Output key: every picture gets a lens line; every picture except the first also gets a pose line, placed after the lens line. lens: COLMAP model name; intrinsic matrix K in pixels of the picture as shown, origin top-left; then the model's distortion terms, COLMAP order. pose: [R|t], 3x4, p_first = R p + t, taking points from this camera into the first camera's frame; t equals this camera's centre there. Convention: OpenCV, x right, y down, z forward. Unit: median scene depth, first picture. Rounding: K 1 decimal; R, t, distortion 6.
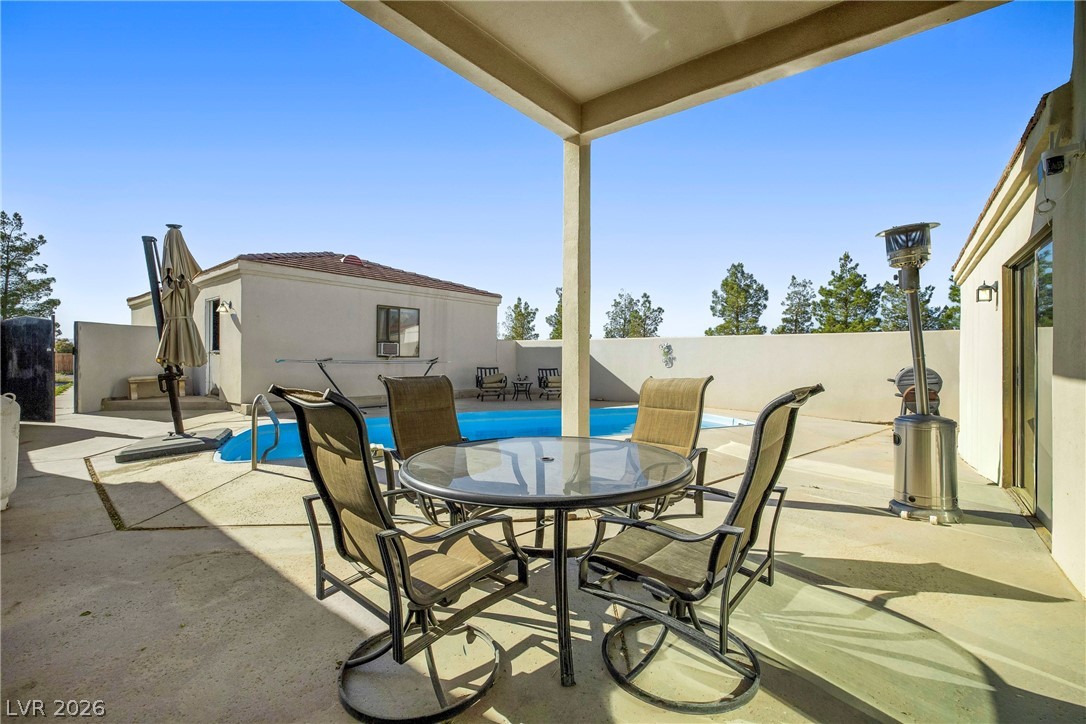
lens RADIAL K [[463.4, 0, 543.6], [0, 463.4, 359.4], [0, 0, 1]] dist [-0.052514, 0.017485]
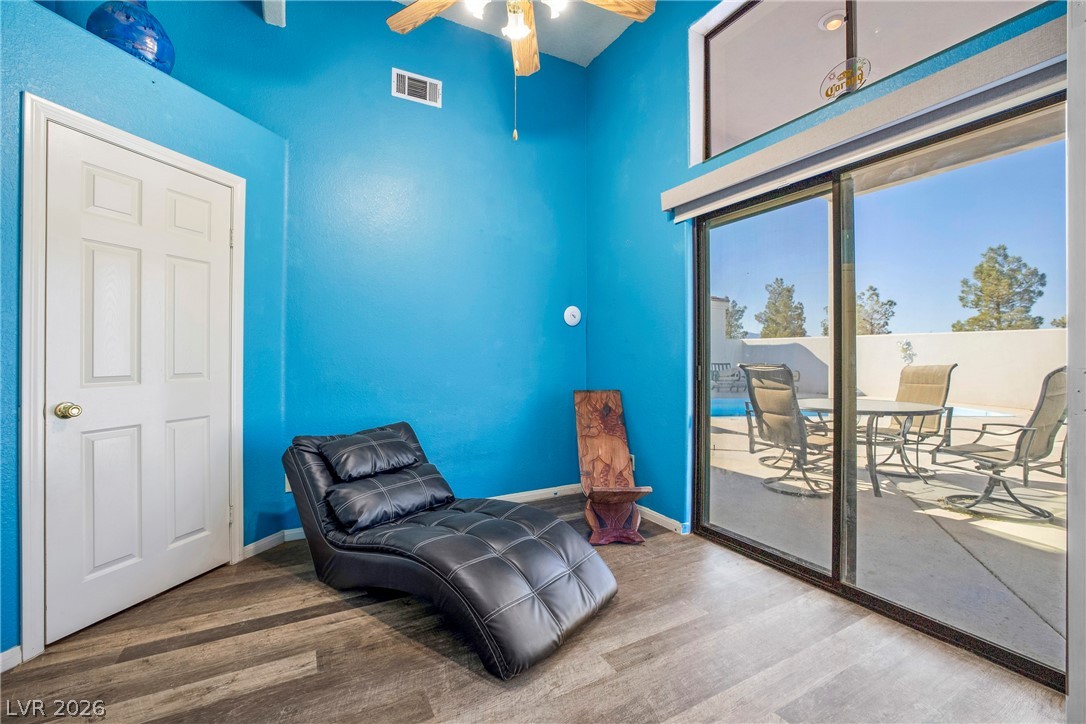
lens RADIAL K [[463.4, 0, 543.6], [0, 463.4, 359.4], [0, 0, 1]] dist [-0.052514, 0.017485]
pose [[0.920913, -0.000734, -0.389768, -0.039203], [0.001982, 0.999994, 0.002801, 0.001807], [0.389763, -0.003352, 0.920909, -0.111559]]
